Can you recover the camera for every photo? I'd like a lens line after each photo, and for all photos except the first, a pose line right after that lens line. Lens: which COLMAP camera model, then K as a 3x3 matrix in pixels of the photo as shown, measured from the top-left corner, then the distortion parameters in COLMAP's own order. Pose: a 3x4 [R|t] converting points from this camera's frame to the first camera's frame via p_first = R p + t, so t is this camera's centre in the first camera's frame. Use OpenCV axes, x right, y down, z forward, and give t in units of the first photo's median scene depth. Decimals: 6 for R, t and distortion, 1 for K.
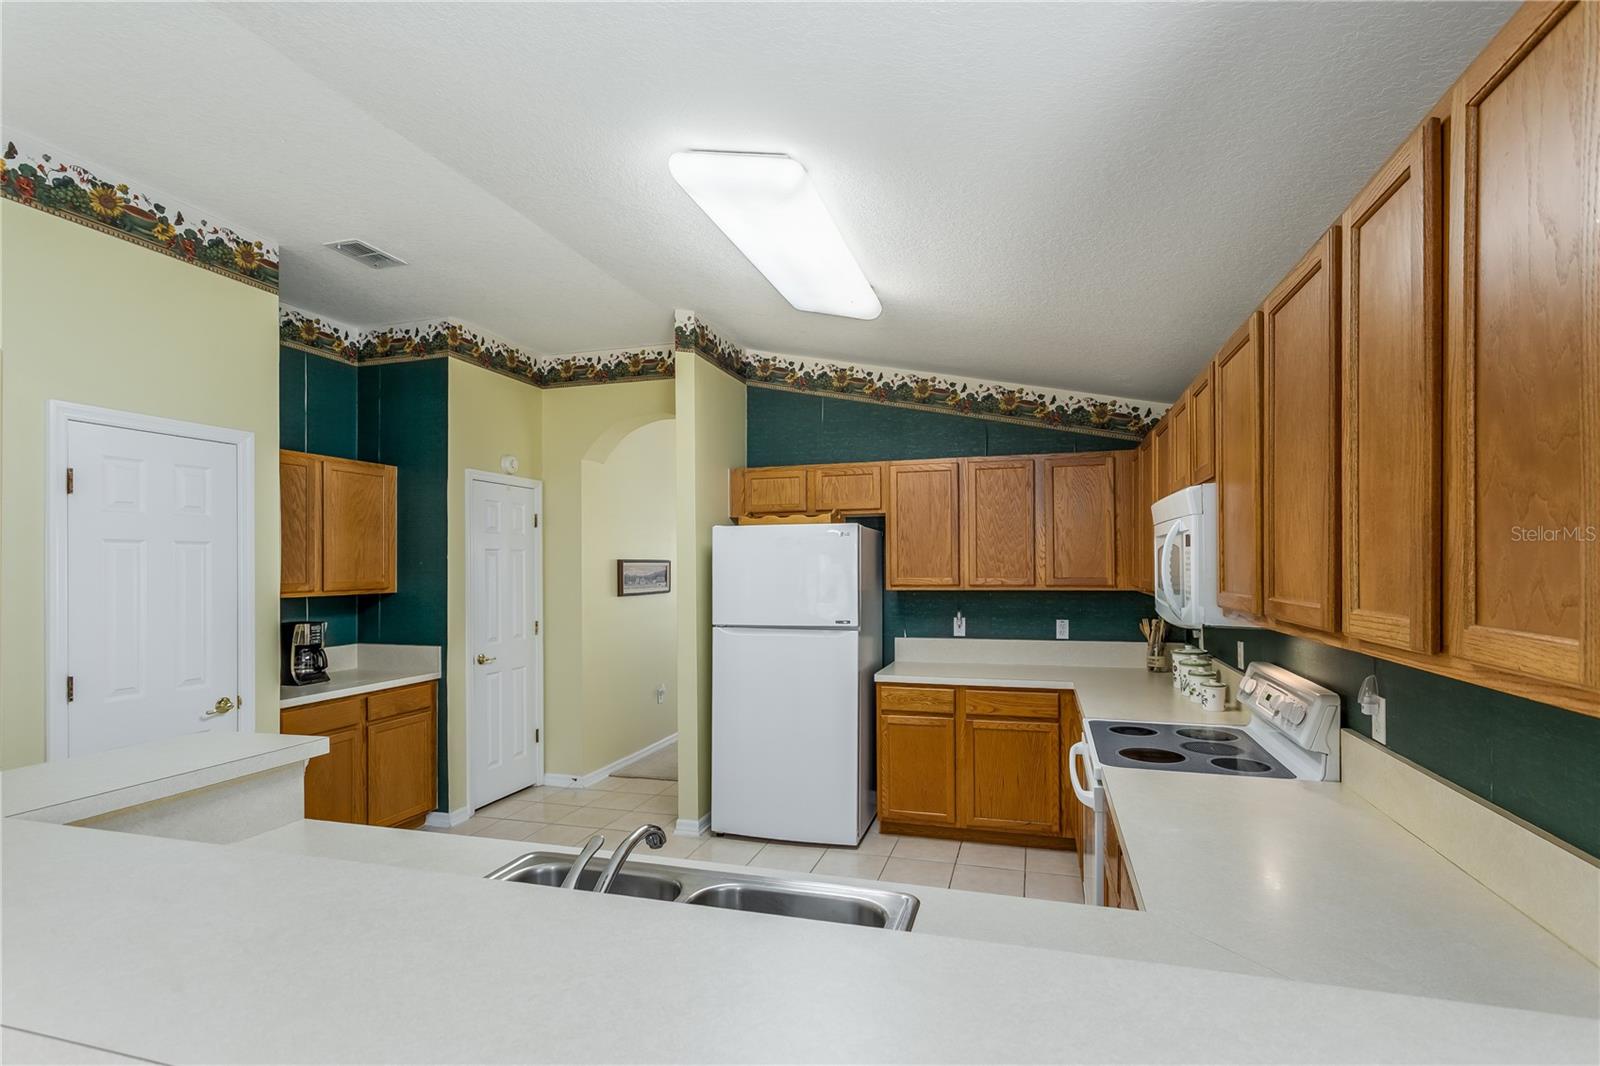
lens RADIAL K [[776.3, 0, 802.3], [0, 776.3, 561.0], [0, 0, 1]] dist [-0.018200, -0.000157]
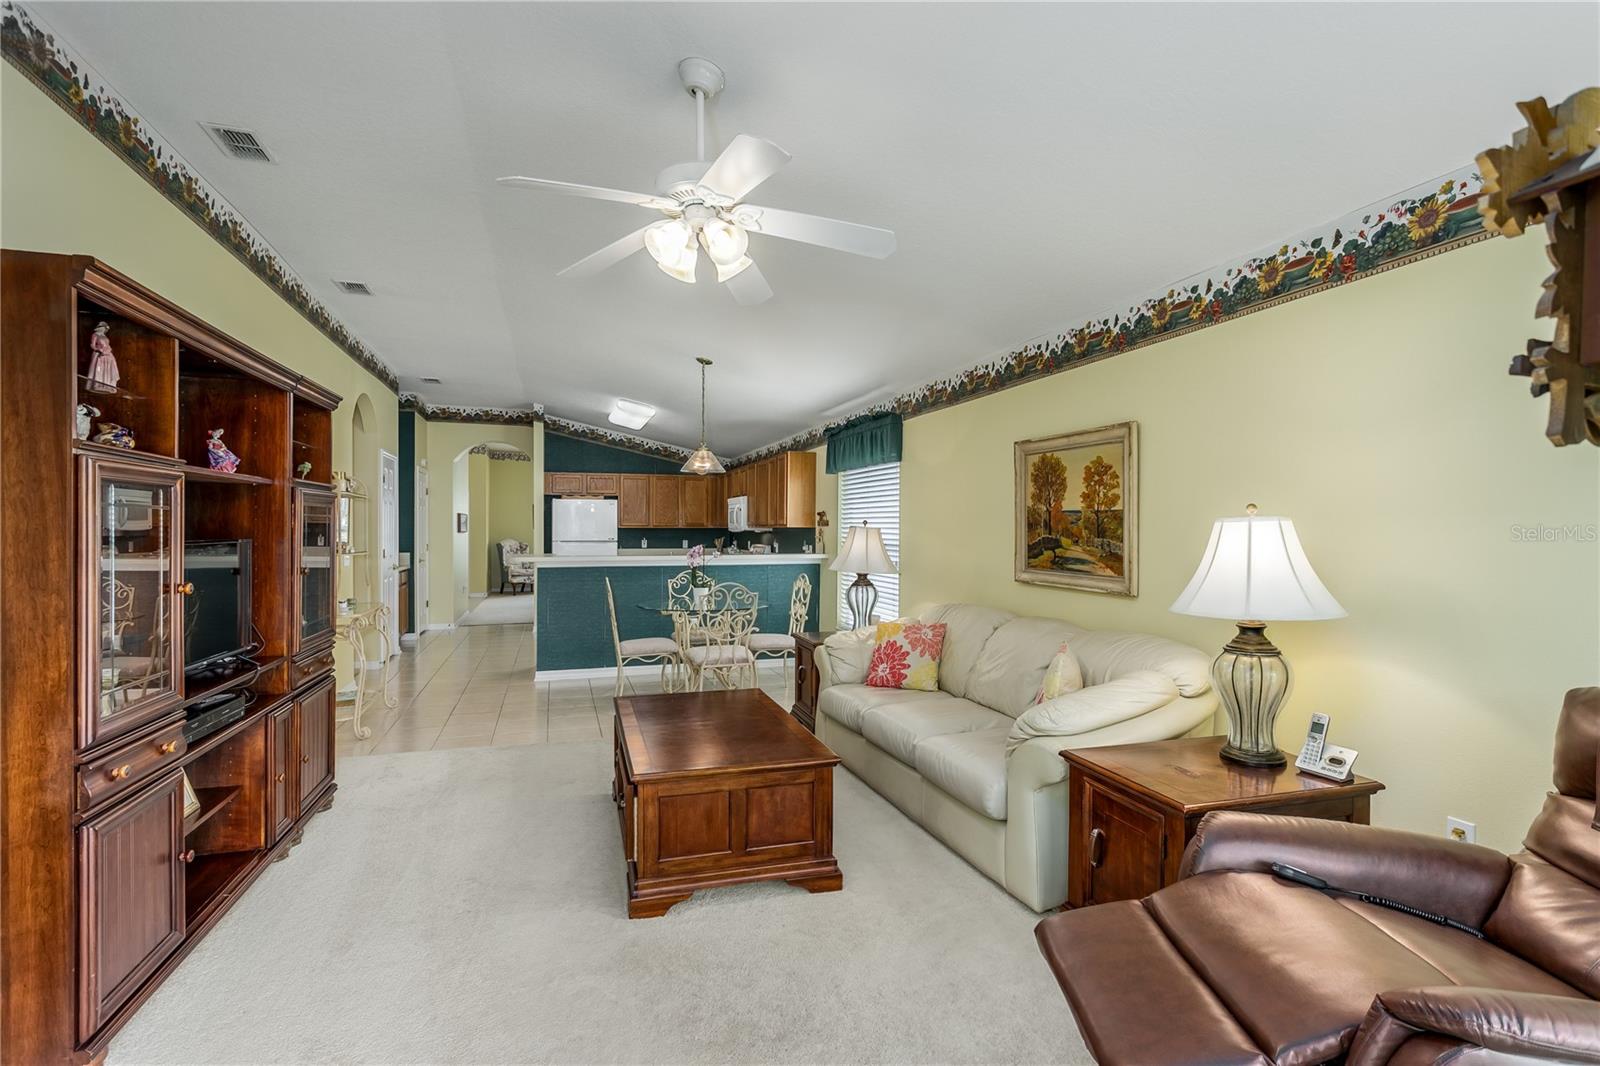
lens RADIAL K [[771.4, 0, 800.0], [0, 771.4, 533.0], [0, 0, 1]] dist [-0.001085, -0.000815]
pose [[0.824093, 0.005334, 0.566430, -0.819883], [-0.010125, 0.999935, 0.005315, 0.037444], [-0.566364, -0.010115, 0.824093, -1.345787]]
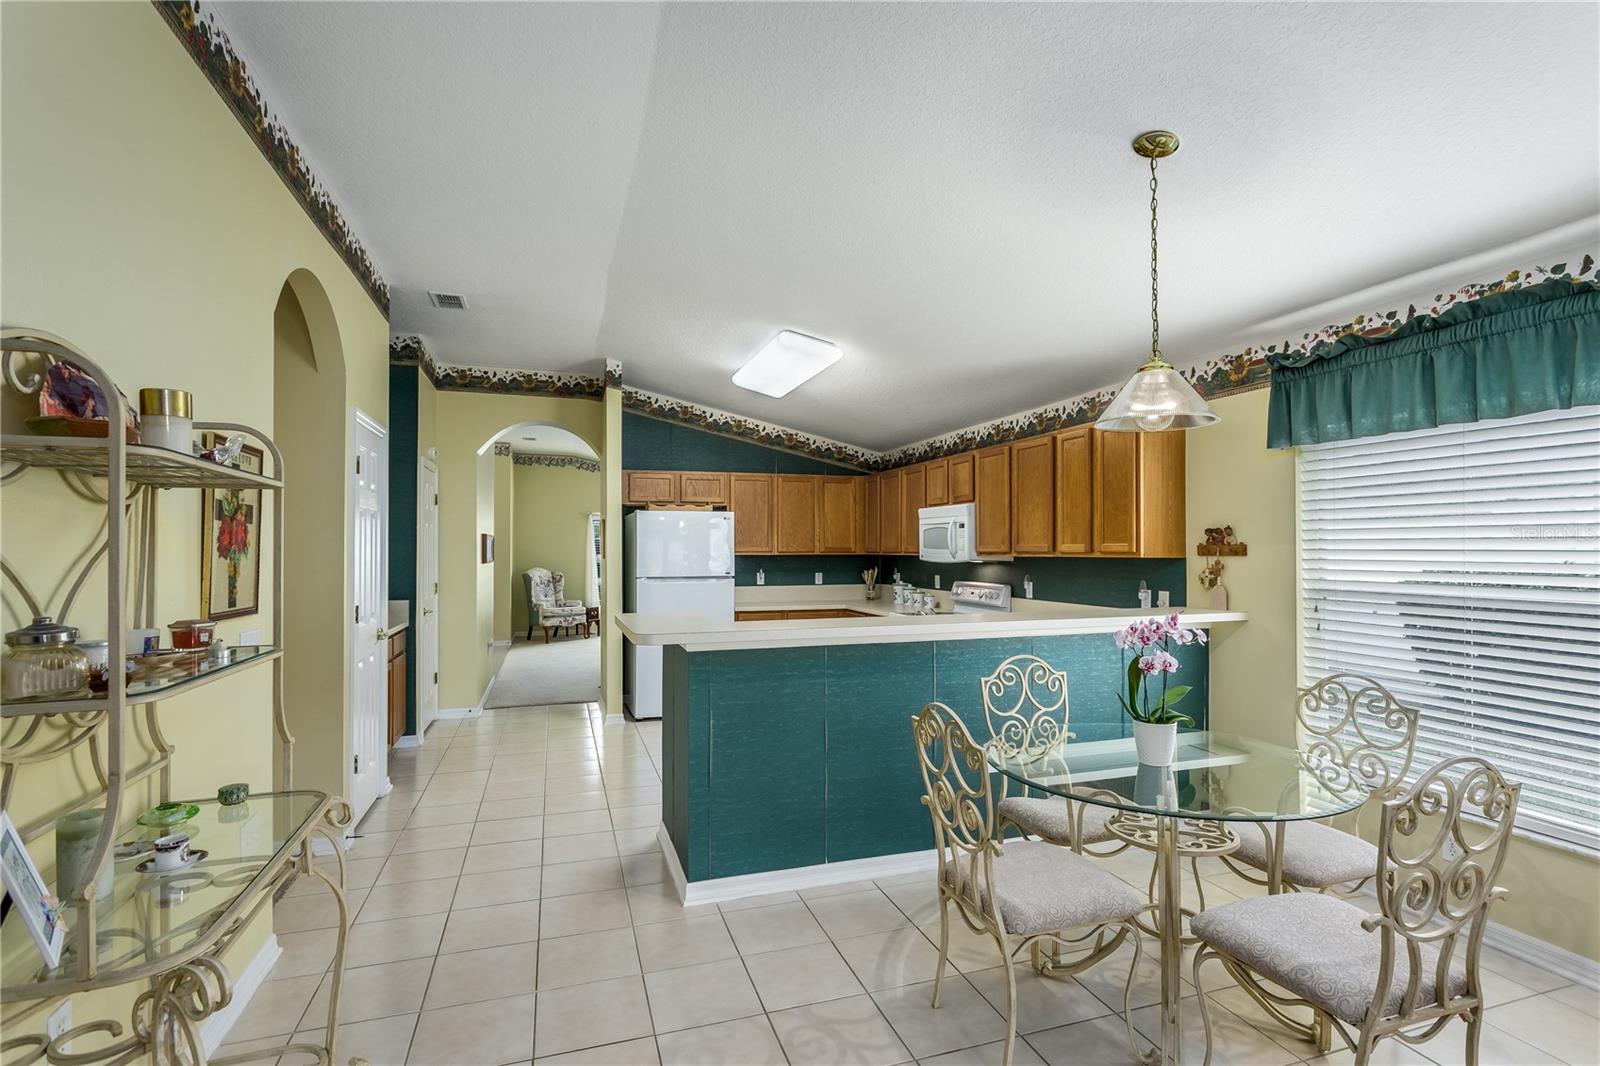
lens RADIAL K [[771.7, 0, 796.5], [0, 771.7, 539.6], [0, 0, 1]] dist [-0.001632, 0.000650]
pose [[0.825510, 0.012428, 0.564250, -0.690775], [-0.006575, 0.999901, -0.012404, 0.026053], [-0.564349, 0.006529, 0.825511, -0.381410]]
